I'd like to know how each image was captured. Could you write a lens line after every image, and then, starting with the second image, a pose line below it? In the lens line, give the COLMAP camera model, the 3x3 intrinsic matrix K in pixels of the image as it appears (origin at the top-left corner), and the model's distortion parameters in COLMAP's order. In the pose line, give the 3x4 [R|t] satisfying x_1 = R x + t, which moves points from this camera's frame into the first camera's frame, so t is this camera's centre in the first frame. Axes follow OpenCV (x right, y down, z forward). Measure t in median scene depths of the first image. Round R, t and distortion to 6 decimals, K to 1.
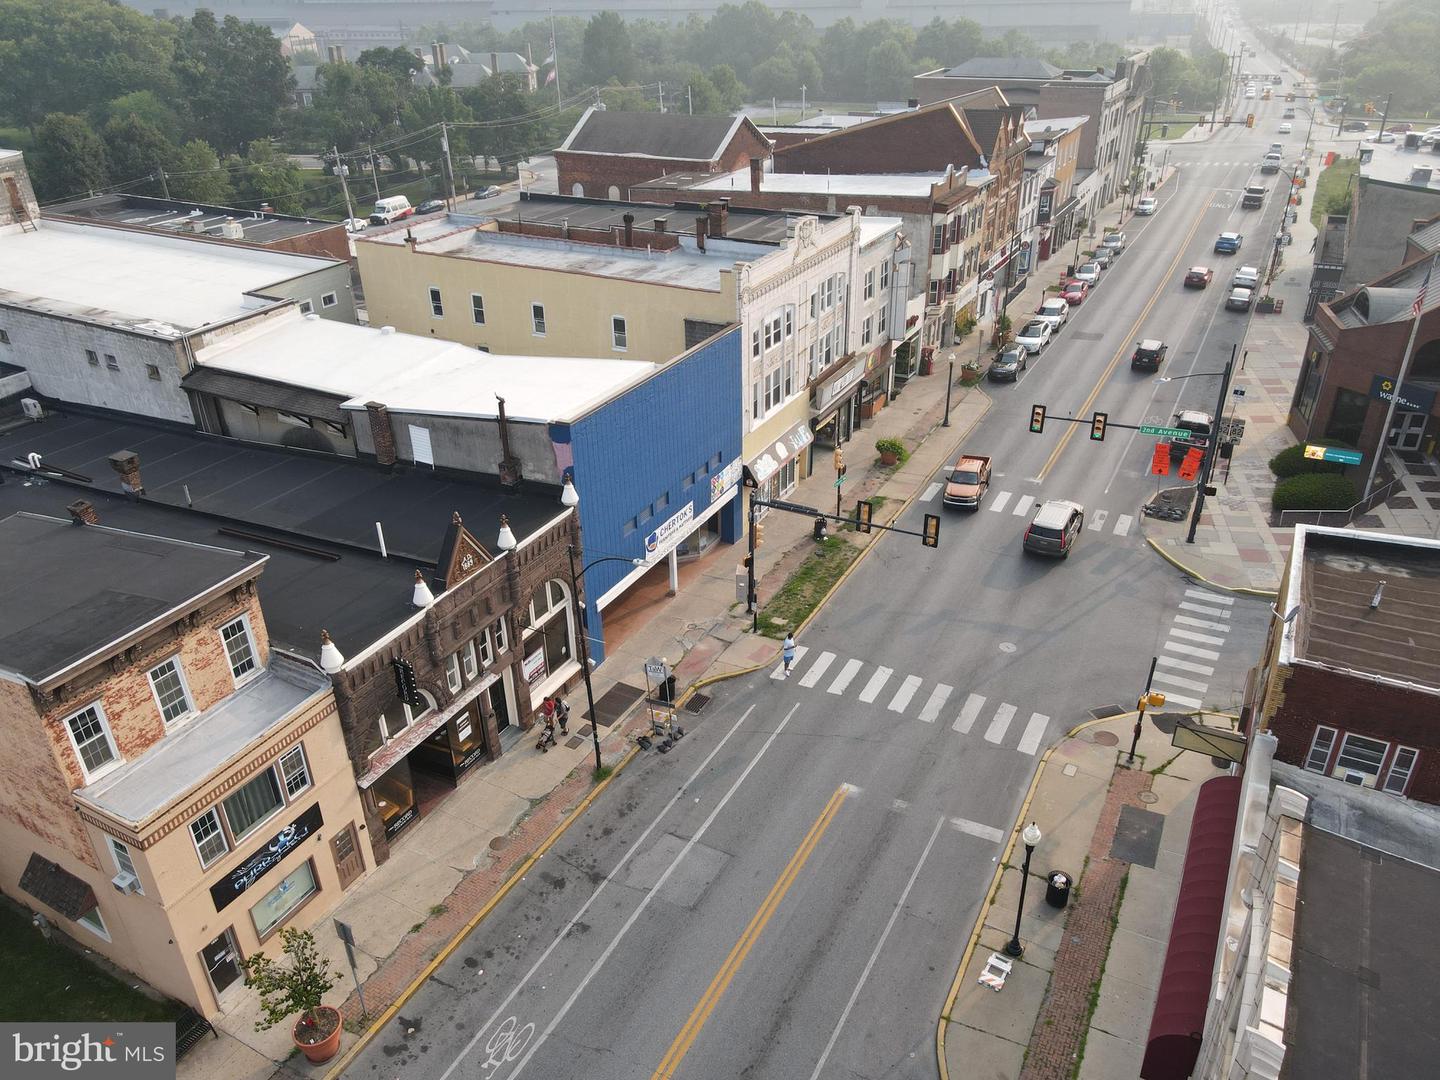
lens RADIAL K [[1067.4, 0, 720.0], [0, 1067.4, 540.0], [0, 0, 1]] dist [-0.011651, 0.001182]
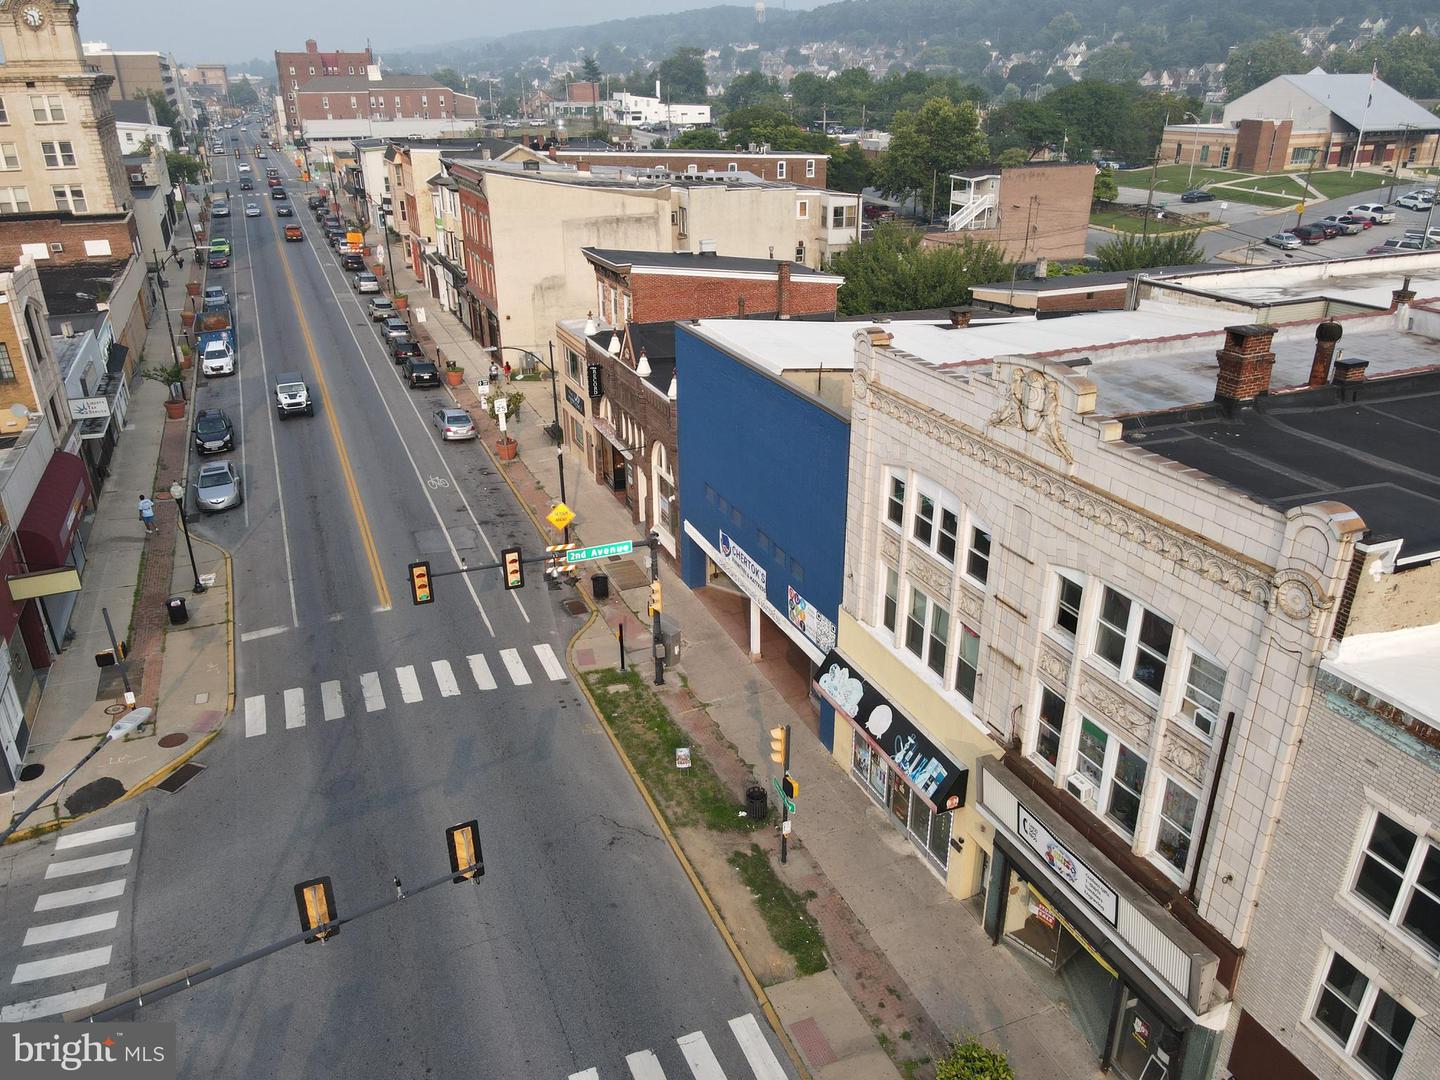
lens RADIAL K [[1067.4, 0, 720.0], [0, 1067.4, 540.0], [0, 0, 1]] dist [-0.011651, 0.001182]
pose [[-0.633671, 0.323536, -0.702699, 0.605367], [-0.358826, 0.681799, 0.637491, -0.609251], [0.685350, 0.656106, -0.315943, 1.400329]]
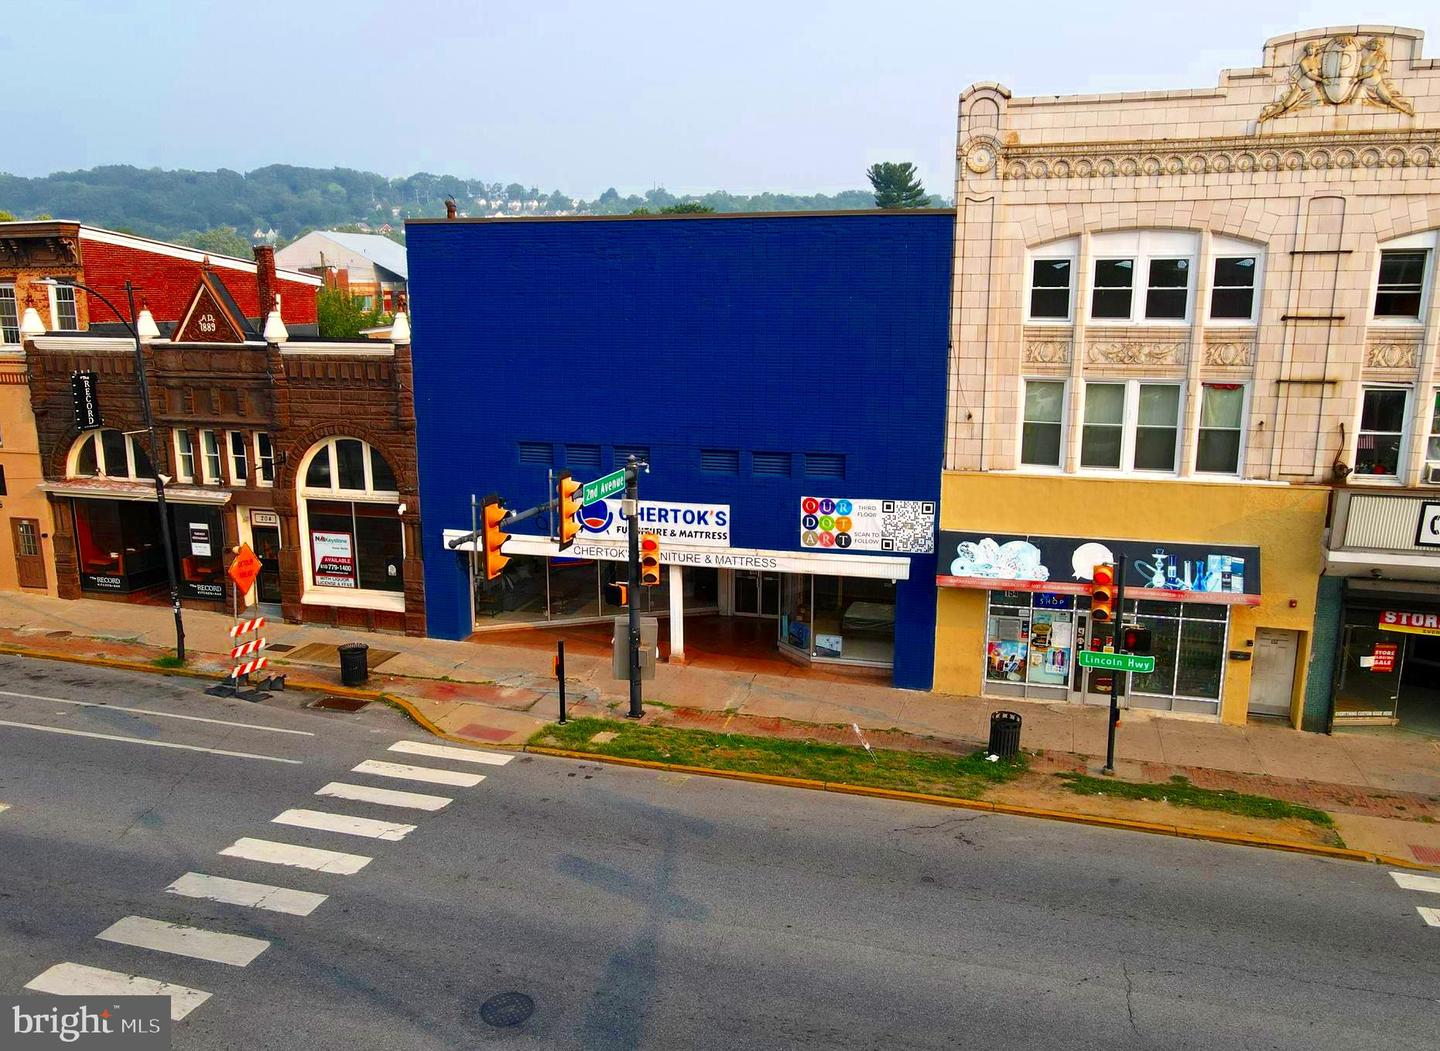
lens RADIAL K [[1156.6, 0, 720.0], [0, 1156.6, 525.5], [0, 0, 1]] dist [0.008828, 0.005336]
pose [[0.204742, 0.207359, -0.956600, 0.623028], [-0.467321, 0.879432, 0.090611, -0.091515], [0.860053, 0.428487, 0.276960, 0.976599]]
